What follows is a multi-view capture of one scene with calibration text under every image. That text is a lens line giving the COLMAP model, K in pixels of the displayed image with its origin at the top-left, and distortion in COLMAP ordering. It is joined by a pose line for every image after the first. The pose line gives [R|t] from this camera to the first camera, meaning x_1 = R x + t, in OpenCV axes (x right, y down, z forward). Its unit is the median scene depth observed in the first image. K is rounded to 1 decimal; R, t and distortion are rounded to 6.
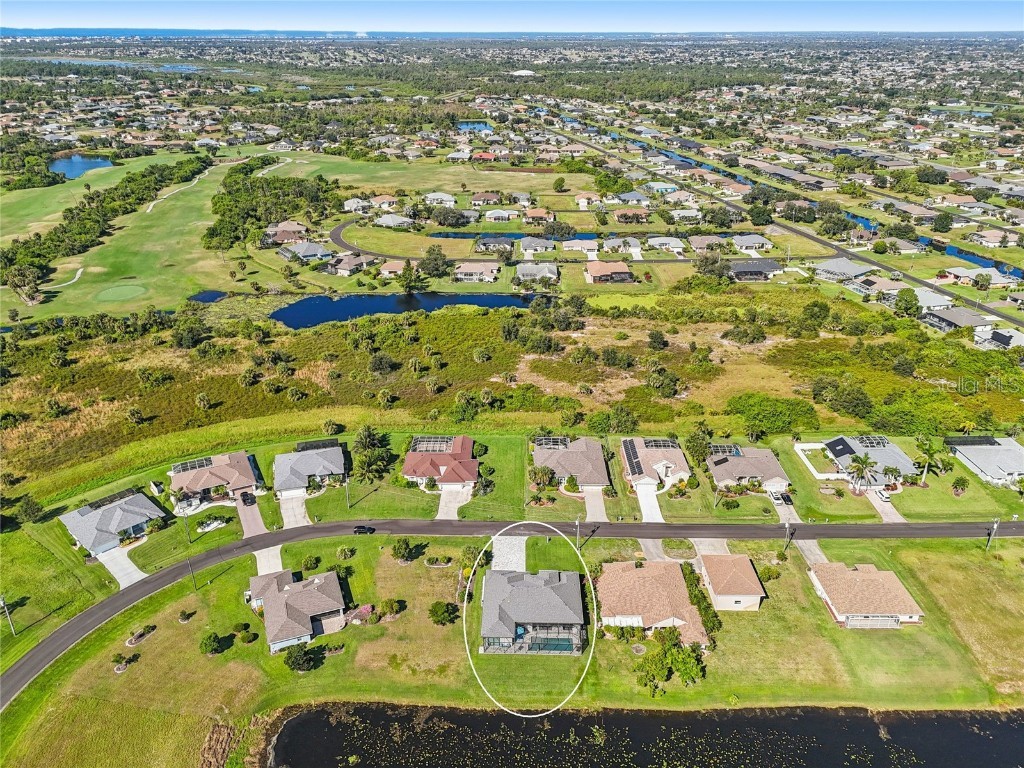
lens RADIAL K [[739.1, 0, 512.0], [0, 739.1, 384.0], [0, 0, 1]] dist [0.081918, -0.120216]
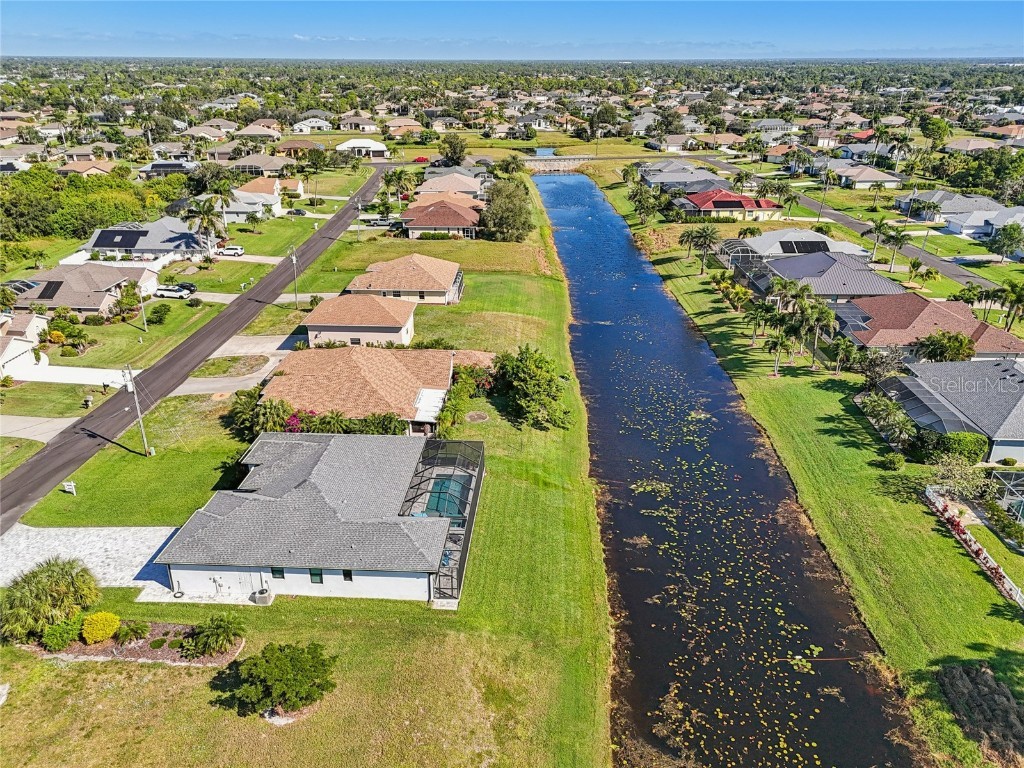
lens RADIAL K [[753.7, 0, 512.0], [0, 753.7, 384.0], [0, 0, 1]] dist [0.120833, -0.193573]
pose [[0.042482, -0.393904, 0.918170, -0.329056], [0.415542, 0.842706, 0.342303, 0.151092], [-0.908582, 0.366996, 0.199484, 0.841883]]
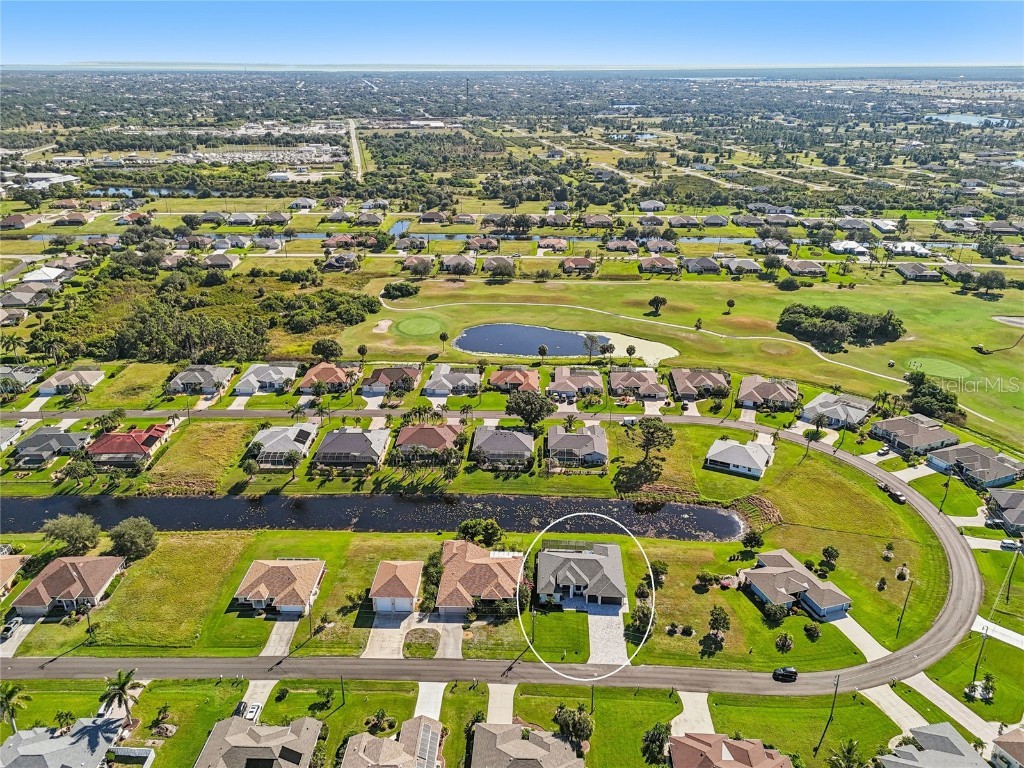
lens RADIAL K [[752.7, 0, 512.0], [0, 752.7, 384.0], [0, 0, 1]] dist [0.079667, -0.076320]
pose [[-0.999393, -0.019499, 0.028881, 0.109709], [0.008376, 0.670077, 0.742244, -0.811127], [-0.033825, 0.742035, -0.669507, 1.641059]]
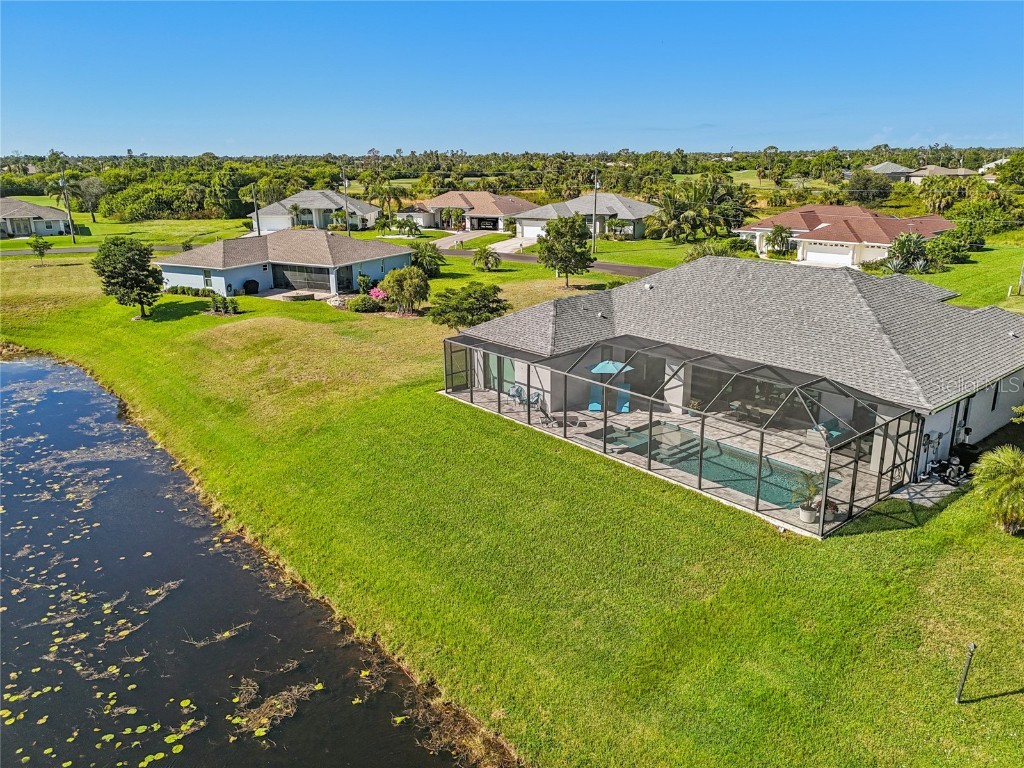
lens RADIAL K [[756.3, 0, 515.8], [0, 756.3, 378.5], [0, 0, 1]] dist [0.088867, -0.084528]
pose [[0.667198, 0.199779, -0.717590, 0.152735], [-0.300809, 0.953579, -0.014206, 0.343406], [0.681440, 0.225336, 0.696321, 0.819461]]
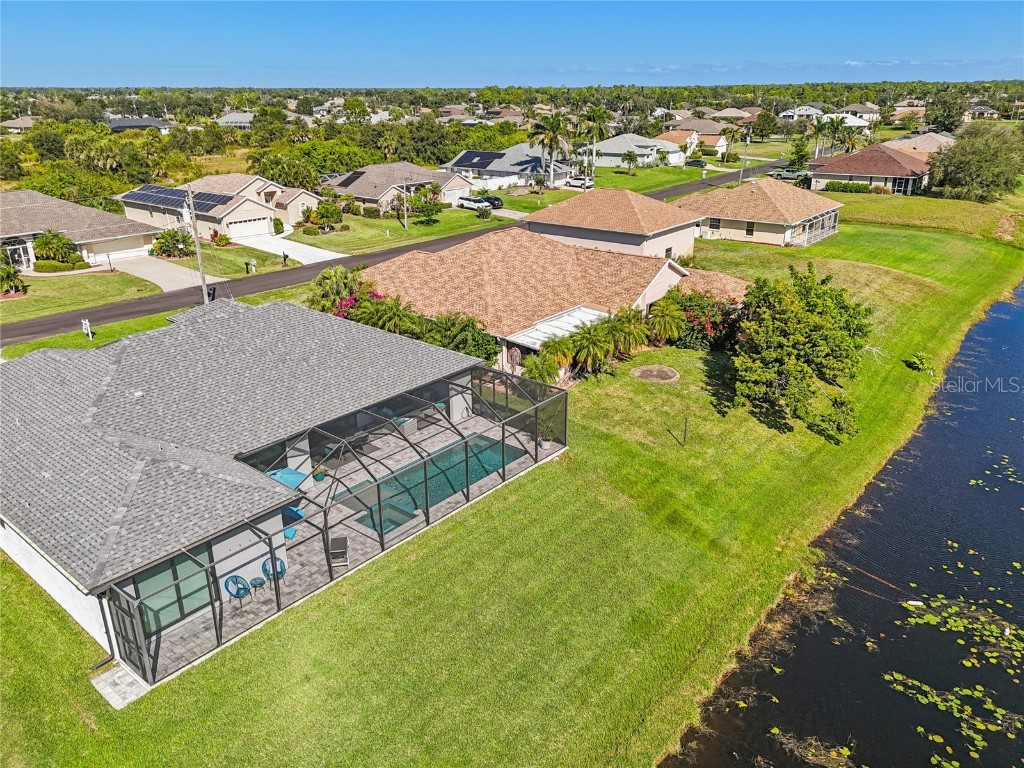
lens RADIAL K [[752.7, 0, 512.0], [0, 752.7, 384.0], [0, 0, 1]] dist [0.079667, -0.076320]
pose [[0.629401, -0.288833, 0.721408, -0.080962], [0.331583, 0.939422, 0.086827, 0.309396], [-0.702785, 0.184558, 0.687046, 0.822994]]
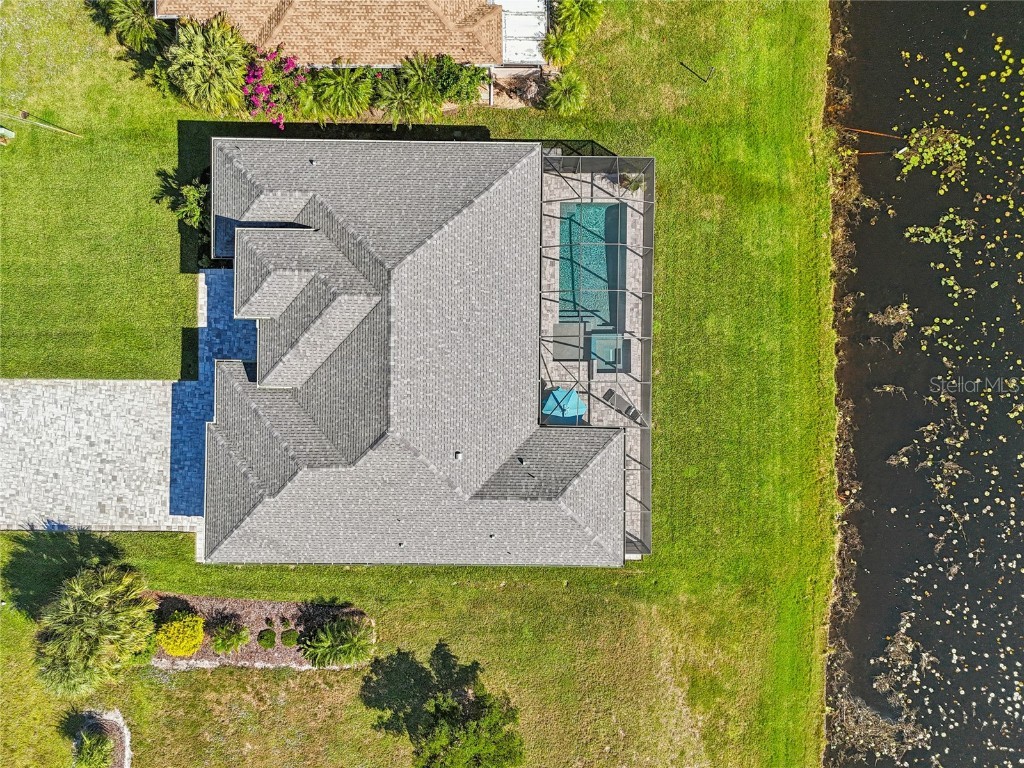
lens RADIAL K [[752.7, 0, 512.0], [0, 752.7, 384.0], [0, 0, 1]] dist [0.079667, -0.076320]
pose [[-0.009405, -0.999940, 0.005548, 0.016427], [0.421107, 0.001072, 0.907010, 0.095272], [-0.906962, 0.010867, 0.421072, 0.905215]]
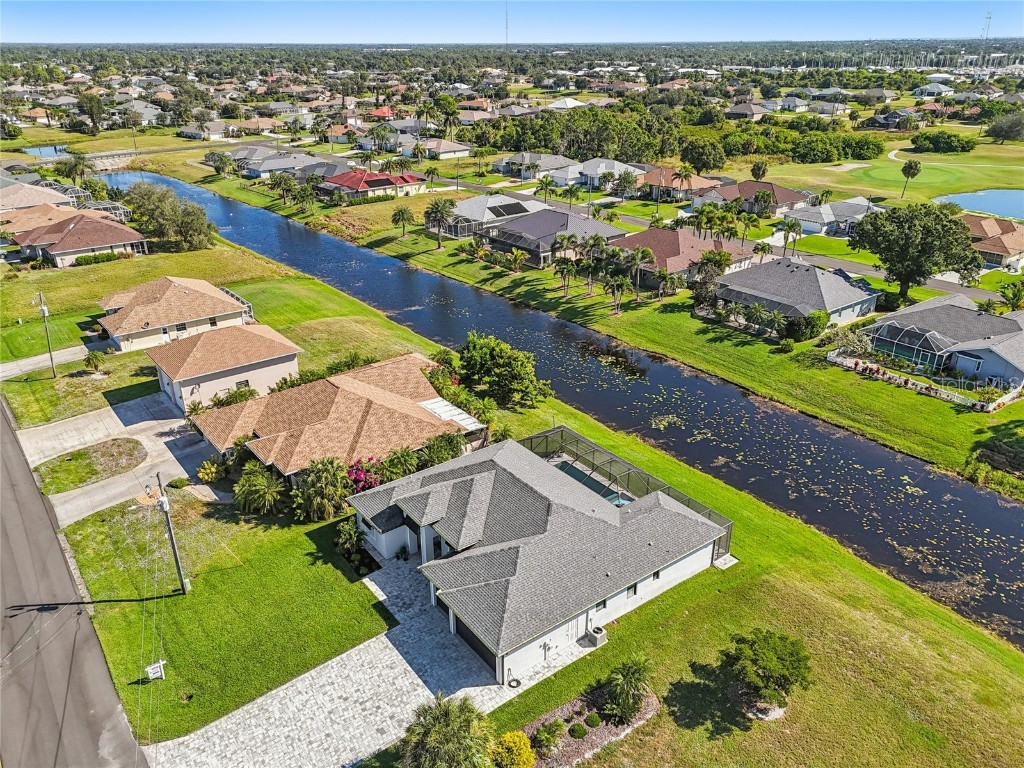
lens RADIAL K [[756.3, 0, 515.8], [0, 756.3, 378.5], [0, 0, 1]] dist [0.088867, -0.084528]
pose [[-0.613261, -0.317518, 0.723252, -0.218783], [0.333200, 0.726201, 0.601340, 0.026324], [-0.716163, 0.609766, -0.339554, 1.127290]]
